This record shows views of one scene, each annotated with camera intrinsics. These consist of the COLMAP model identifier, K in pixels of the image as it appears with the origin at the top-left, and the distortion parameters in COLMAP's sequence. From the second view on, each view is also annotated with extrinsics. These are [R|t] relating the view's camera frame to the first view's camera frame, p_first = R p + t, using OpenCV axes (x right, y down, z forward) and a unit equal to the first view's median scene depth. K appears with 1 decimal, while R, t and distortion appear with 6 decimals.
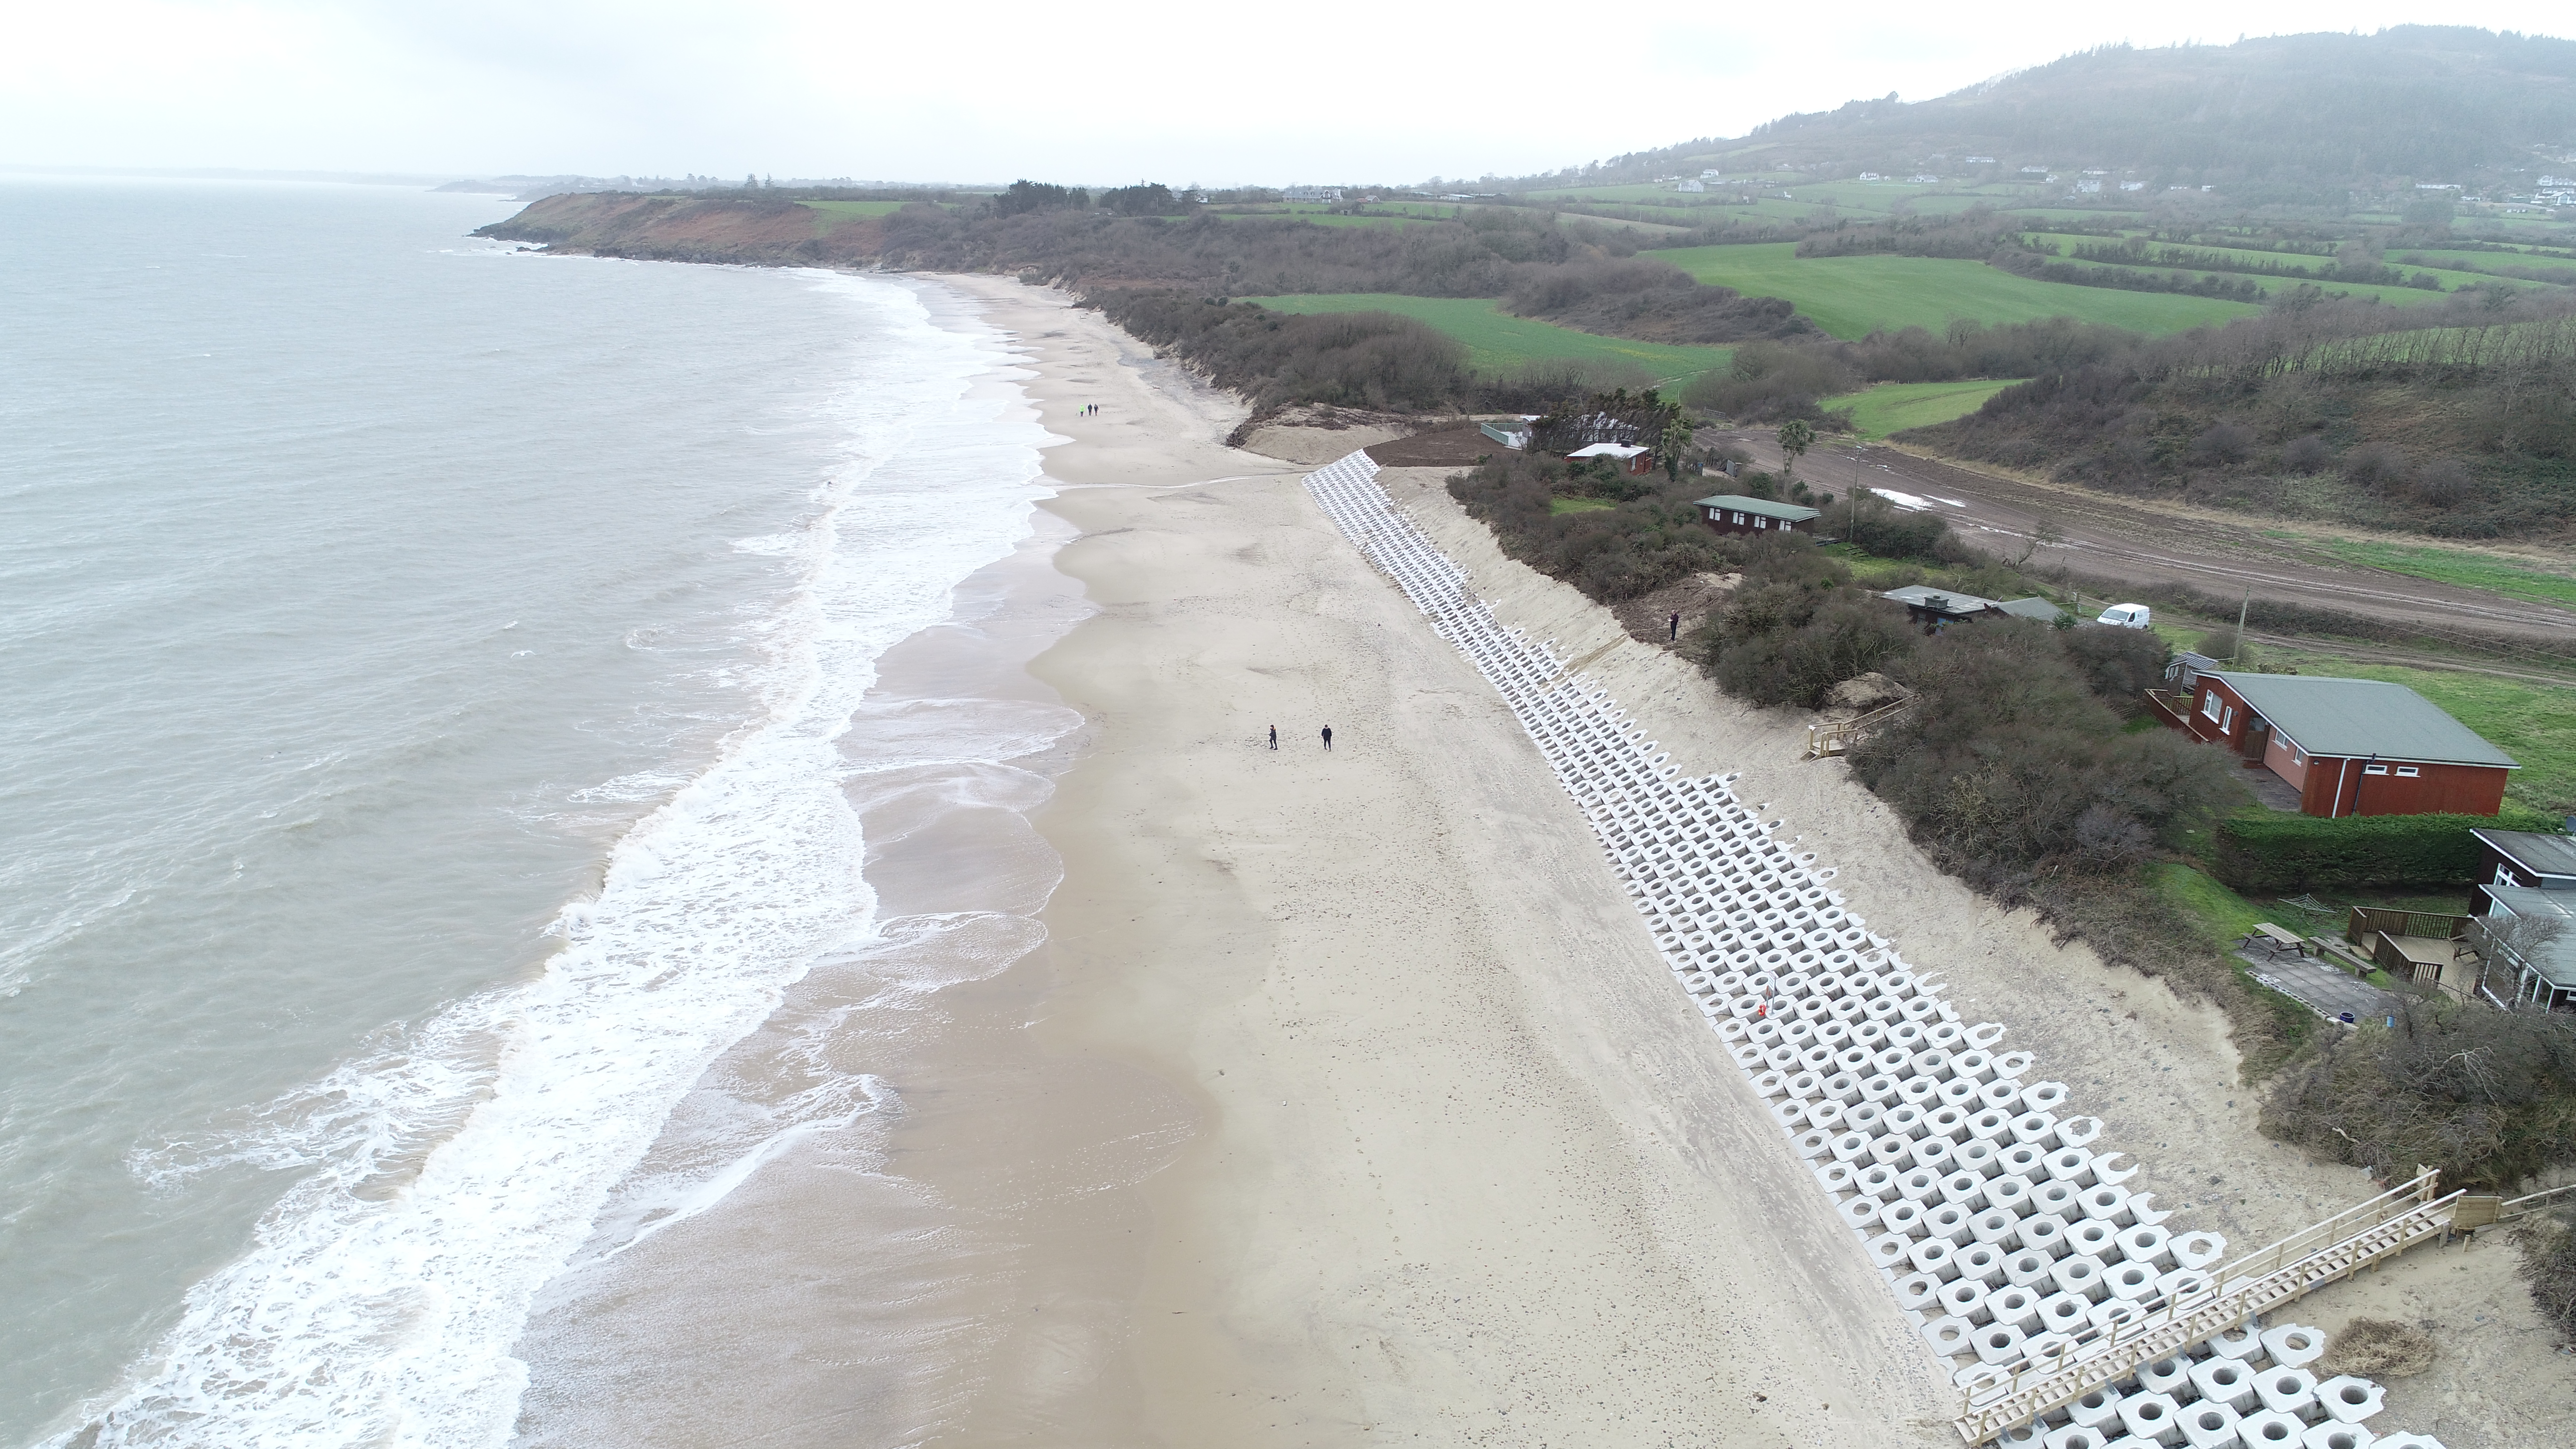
lens RADIAL K [[1753.7, 0, 1285.2], [0, 1753.7, 727.8], [0, 0, 1]] dist [0.001910, 0.000154]
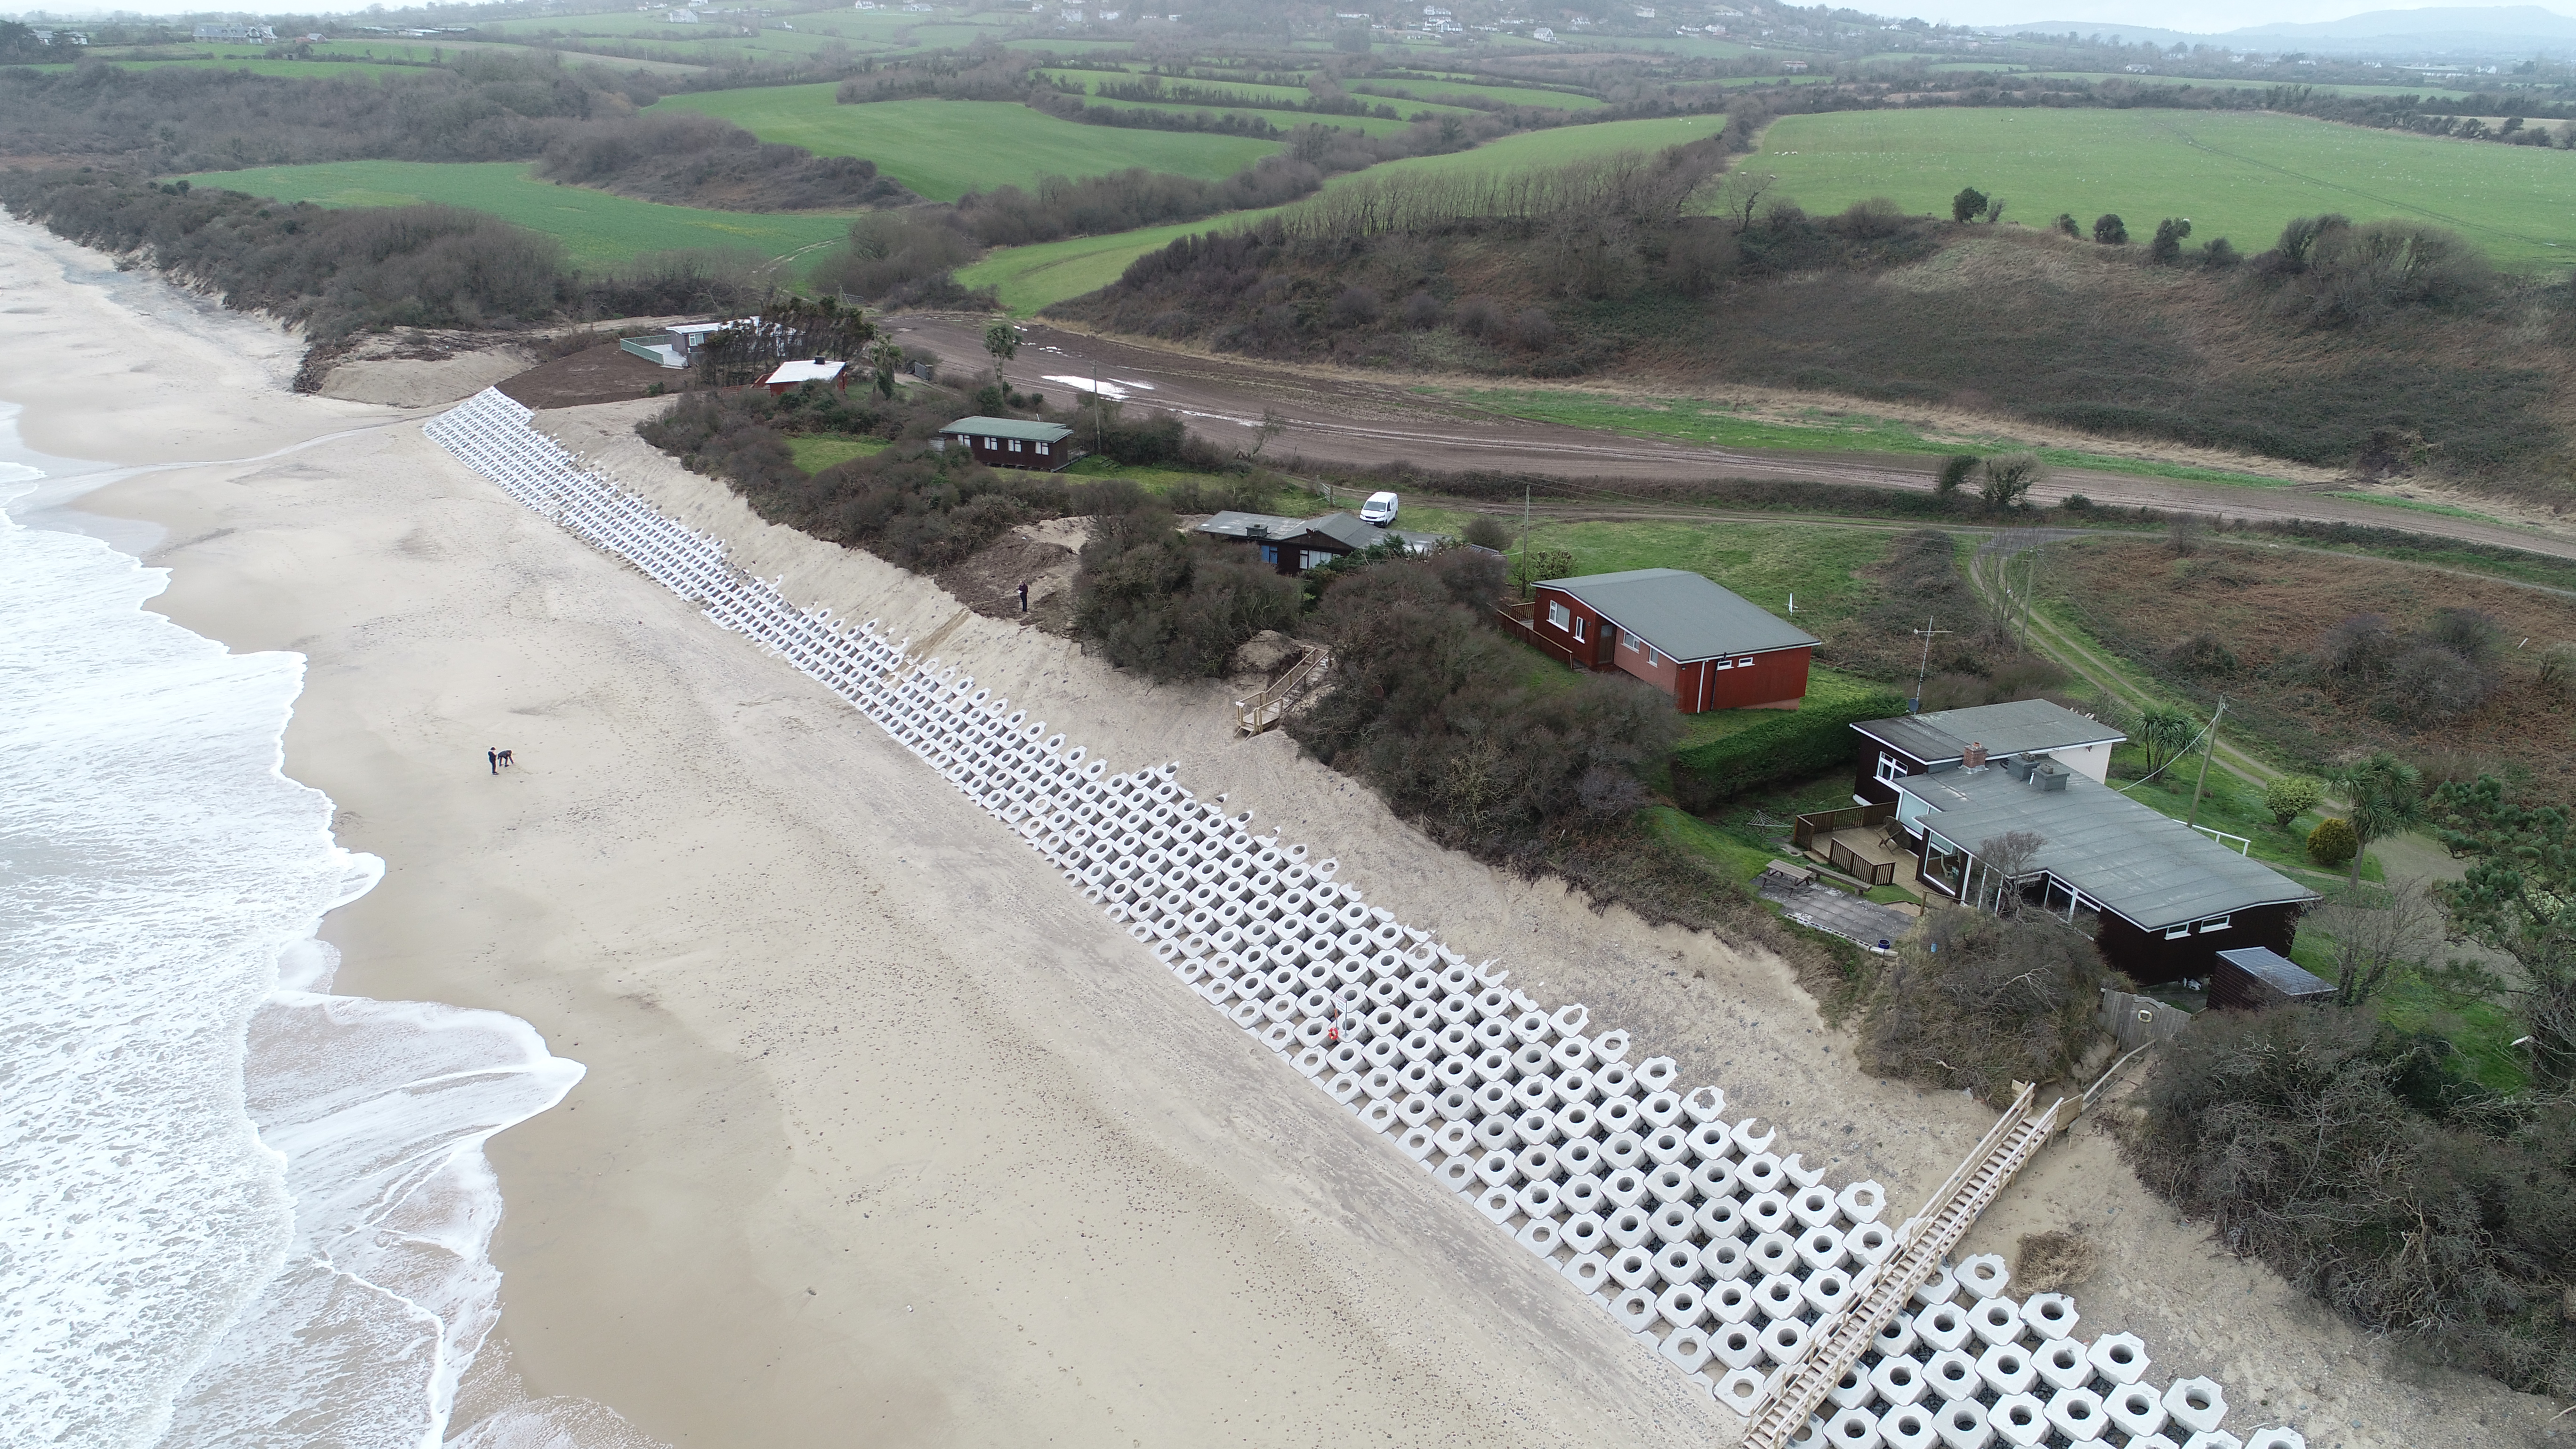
lens RADIAL K [[1753.7, 0, 1289.4], [0, 1753.7, 720.9], [0, 0, 1]] dist [0.001910, 0.000154]
pose [[0.854997, -0.196045, 0.480152, -0.088990], [0.152323, 0.979896, 0.128850, -0.067368], [-0.495760, -0.037029, 0.867670, 0.079569]]
